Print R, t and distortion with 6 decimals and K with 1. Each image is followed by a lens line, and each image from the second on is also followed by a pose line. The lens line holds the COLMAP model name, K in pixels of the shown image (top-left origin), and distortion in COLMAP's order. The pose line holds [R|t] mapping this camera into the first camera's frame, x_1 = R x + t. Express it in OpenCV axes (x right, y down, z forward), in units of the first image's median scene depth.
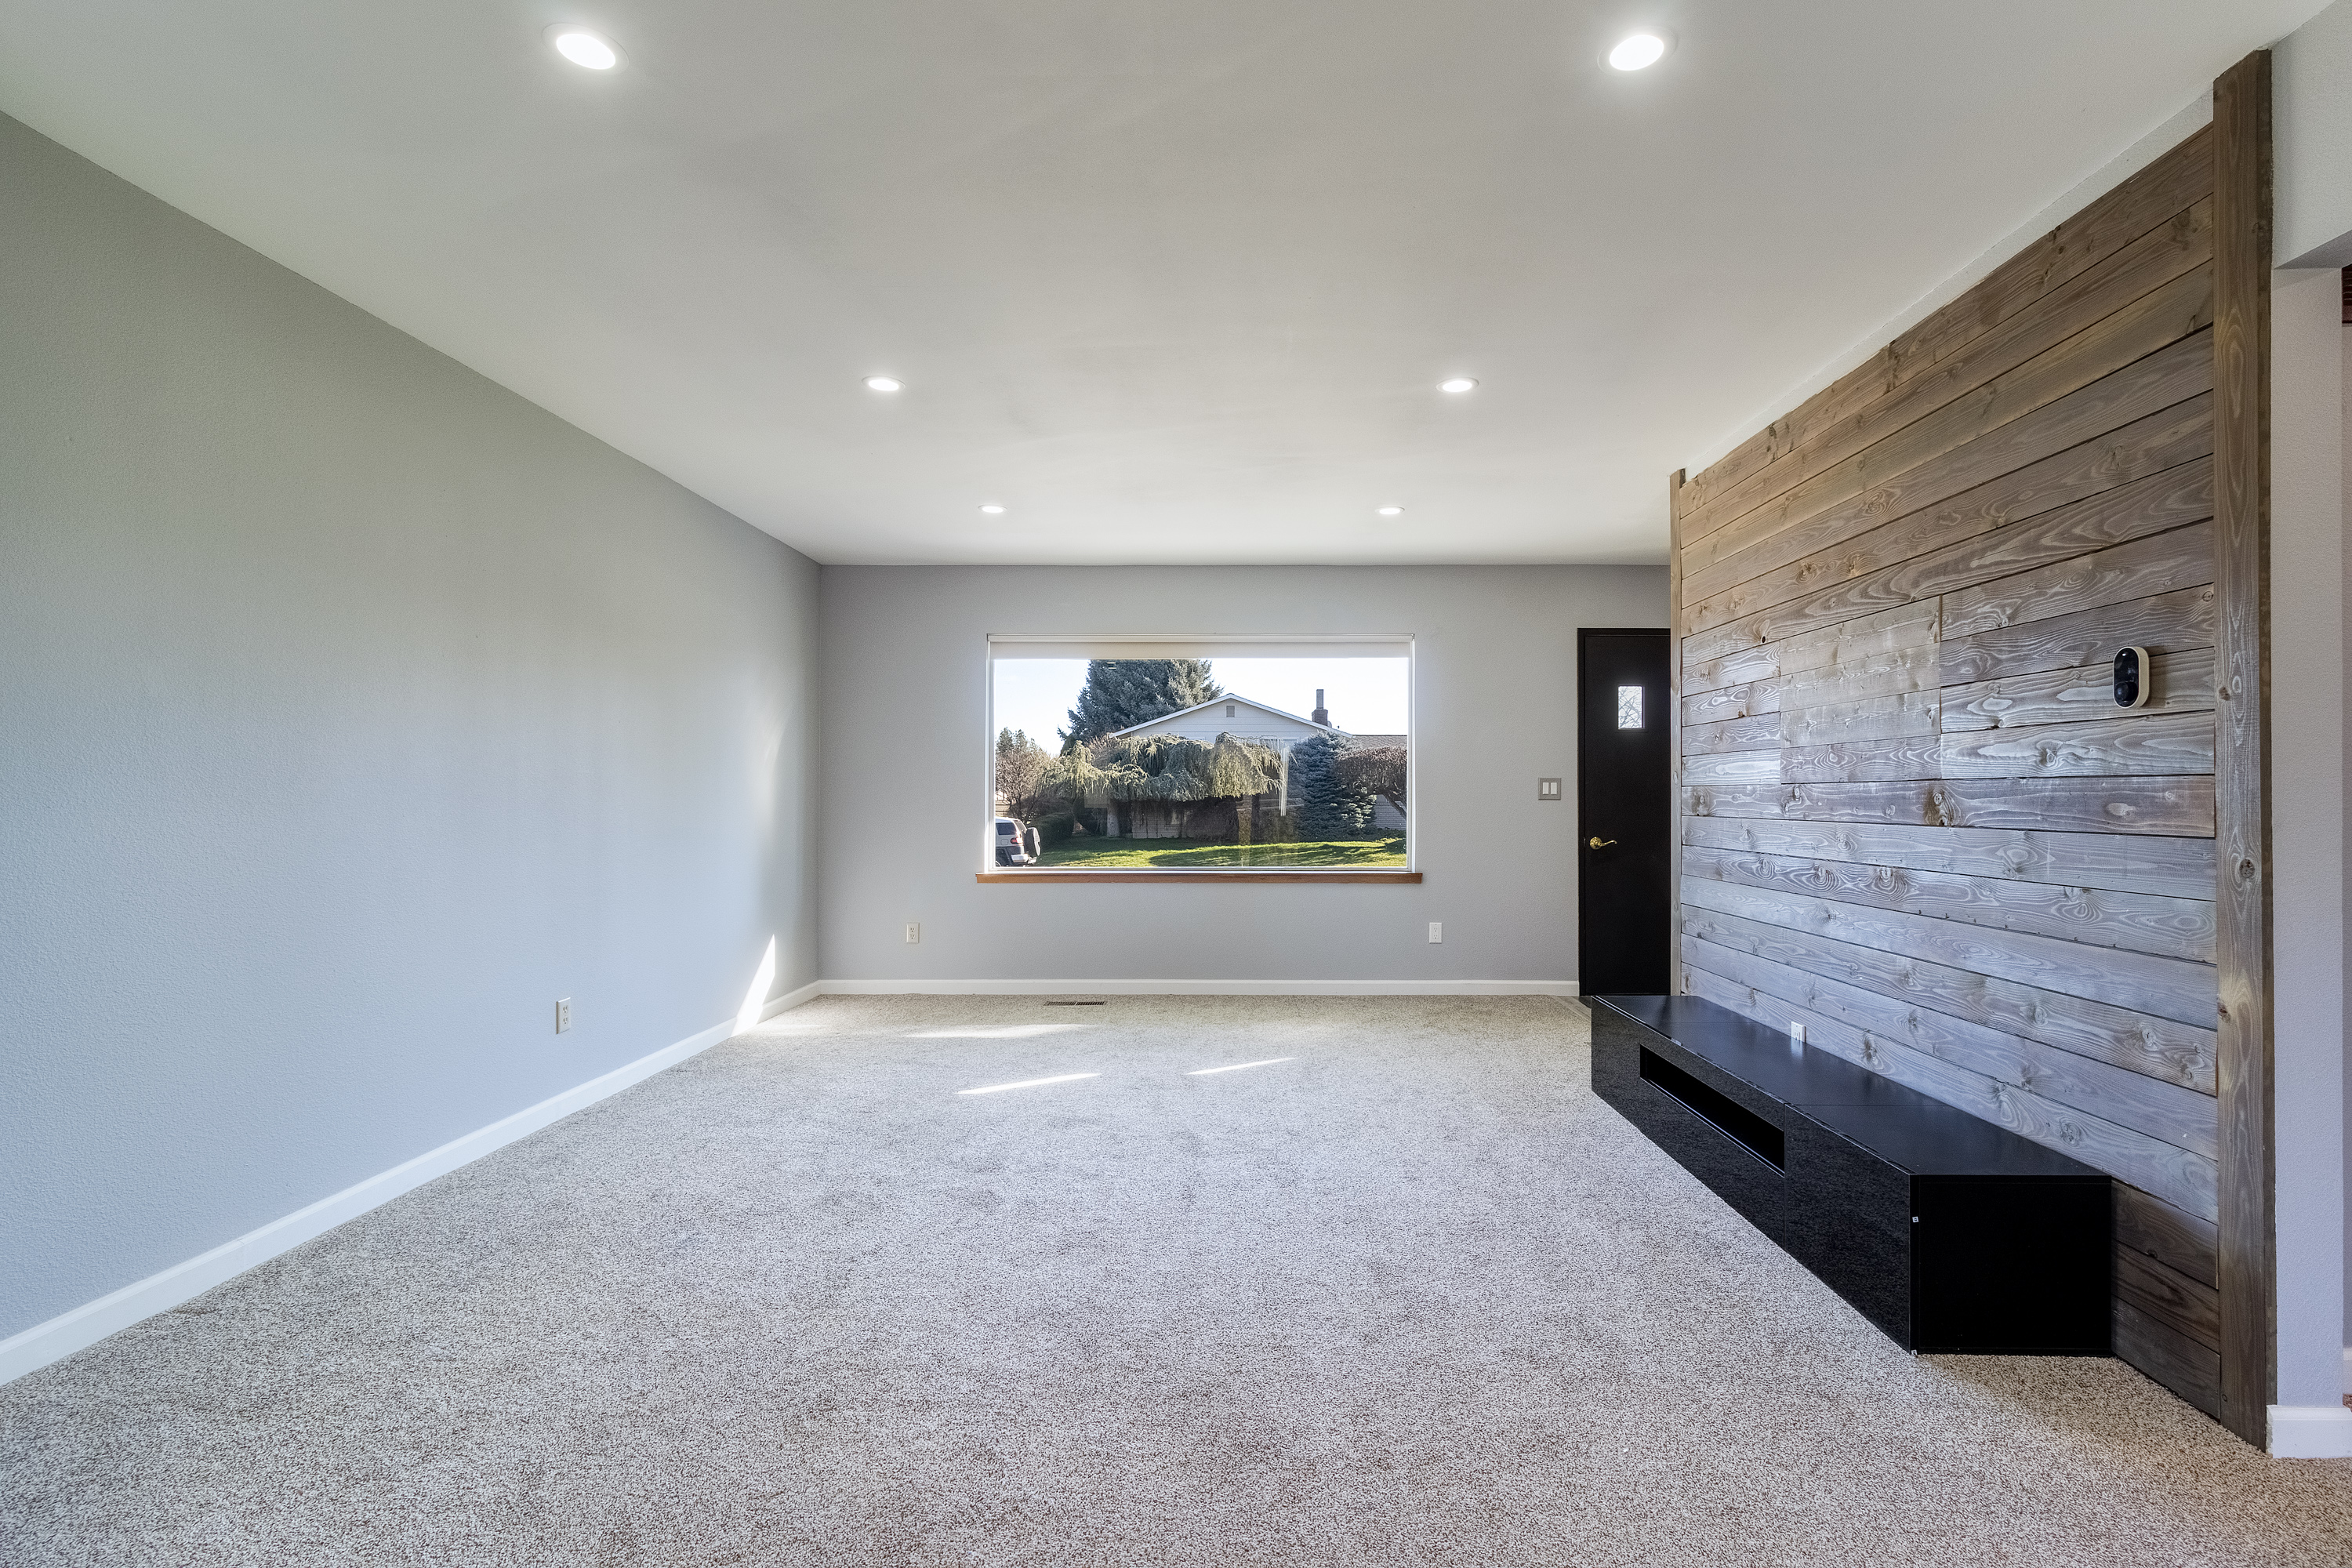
lens RADIAL K [[1104.5, 0, 1179.6], [0, 1104.5, 789.7], [0, 0, 1]] dist [0.000341, 0.000466]
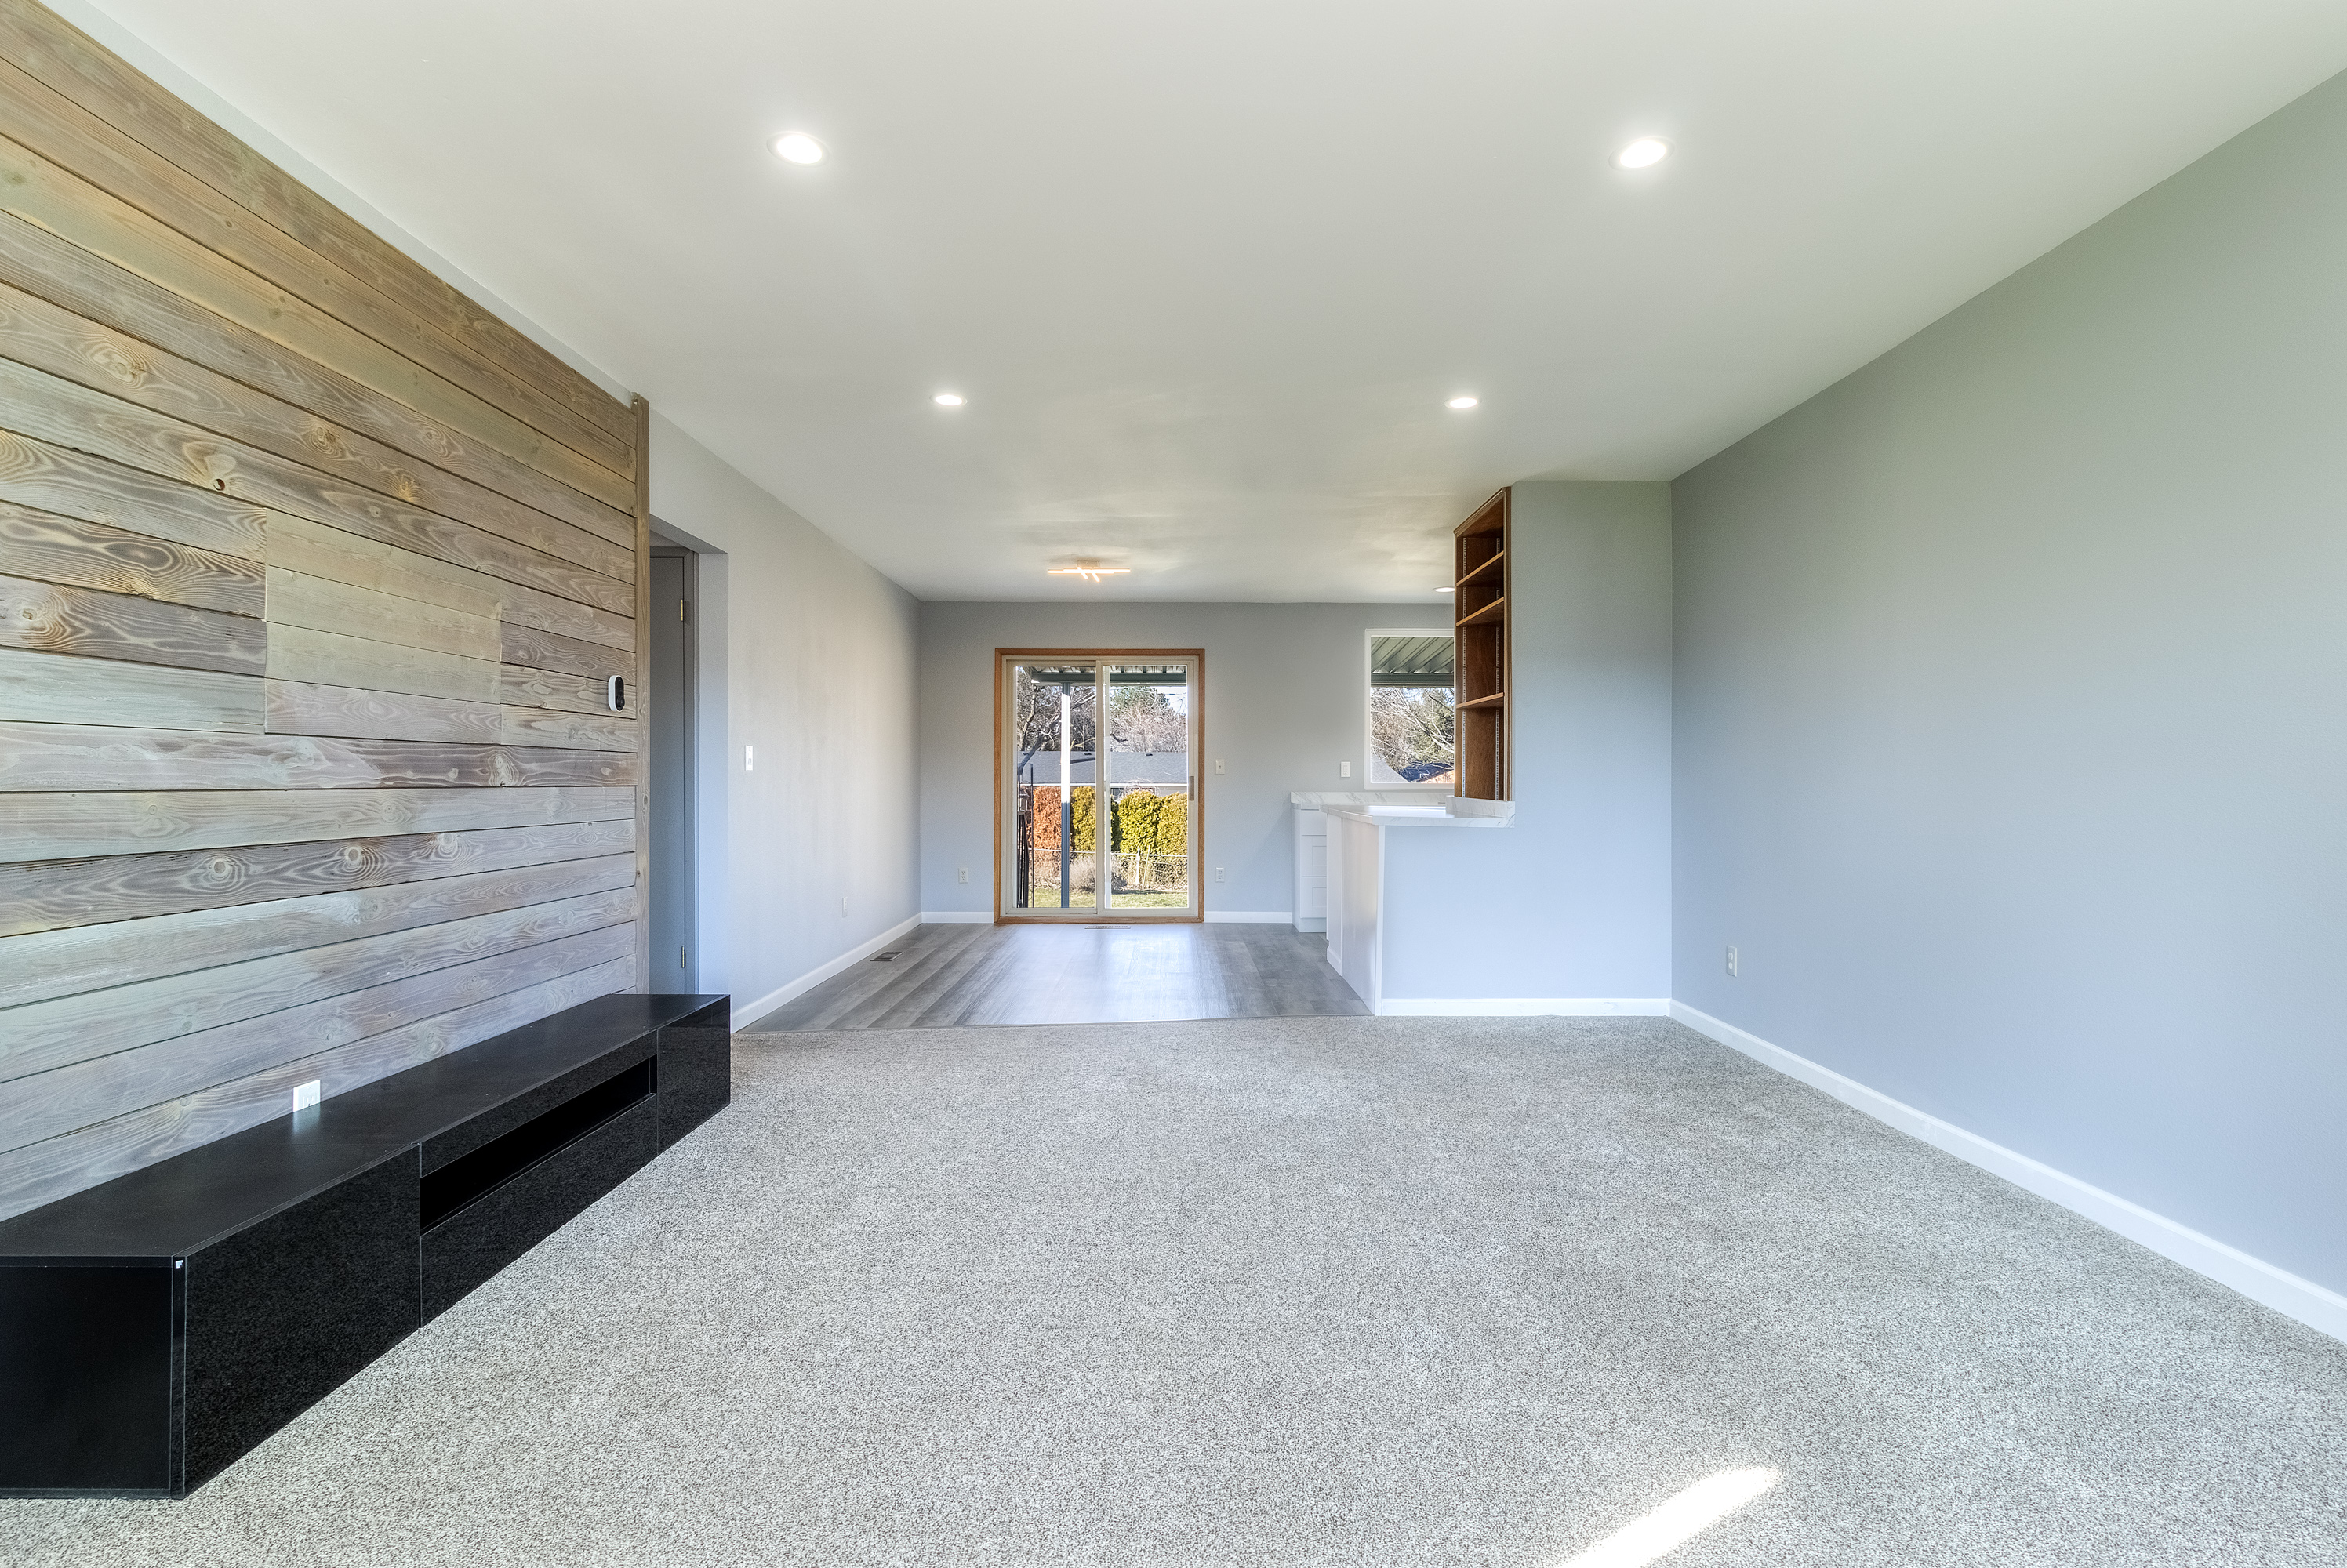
lens RADIAL K [[1102.1, 0, 1166.8], [0, 1102.1, 781.7], [0, 0, 1]] dist [0.000341, 0.000466]
pose [[-0.999032, -0.001796, -0.043959, 0.074342], [-0.001613, 0.999990, -0.004195, 0.033760], [0.043966, -0.004120, -0.999025, 2.301436]]
